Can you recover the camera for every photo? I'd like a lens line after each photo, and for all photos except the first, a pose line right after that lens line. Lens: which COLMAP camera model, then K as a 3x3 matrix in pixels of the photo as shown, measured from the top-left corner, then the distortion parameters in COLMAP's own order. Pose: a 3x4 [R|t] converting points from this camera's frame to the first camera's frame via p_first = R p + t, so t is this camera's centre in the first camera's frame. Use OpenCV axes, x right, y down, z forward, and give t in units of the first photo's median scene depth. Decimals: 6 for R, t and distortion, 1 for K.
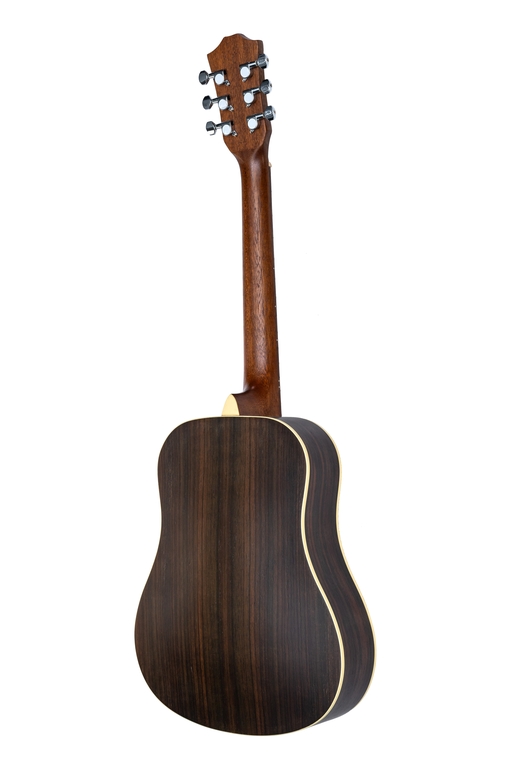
lens RADIAL K [[834.1, 0, 256.0], [0, 834.1, 385.8], [0, 0, 1]] dist [-0.009391, 0.000000]
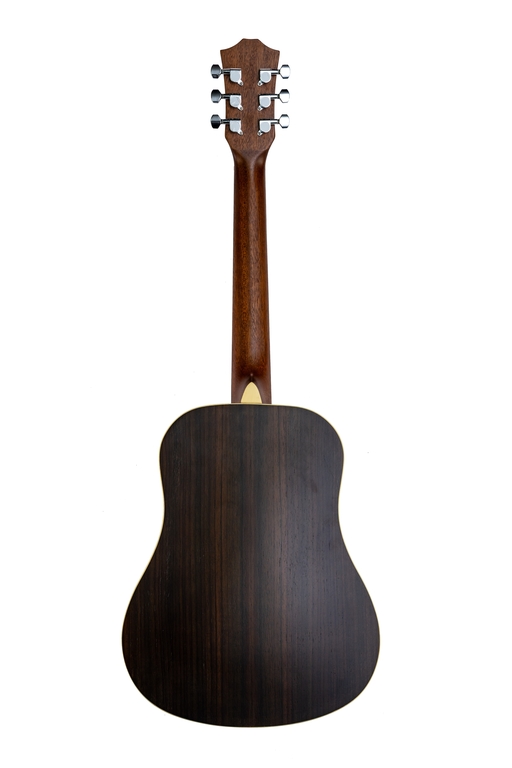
lens RADIAL K [[738.0, 0, 255.9], [0, 738.0, 382.6], [0, 0, 1]] dist [-0.019378, 0.000000]
pose [[0.880770, 0.079757, 0.466779, -0.440563], [-0.054278, 0.996221, -0.067804, 0.070737], [-0.470423, 0.034384, 0.881771, 0.217942]]
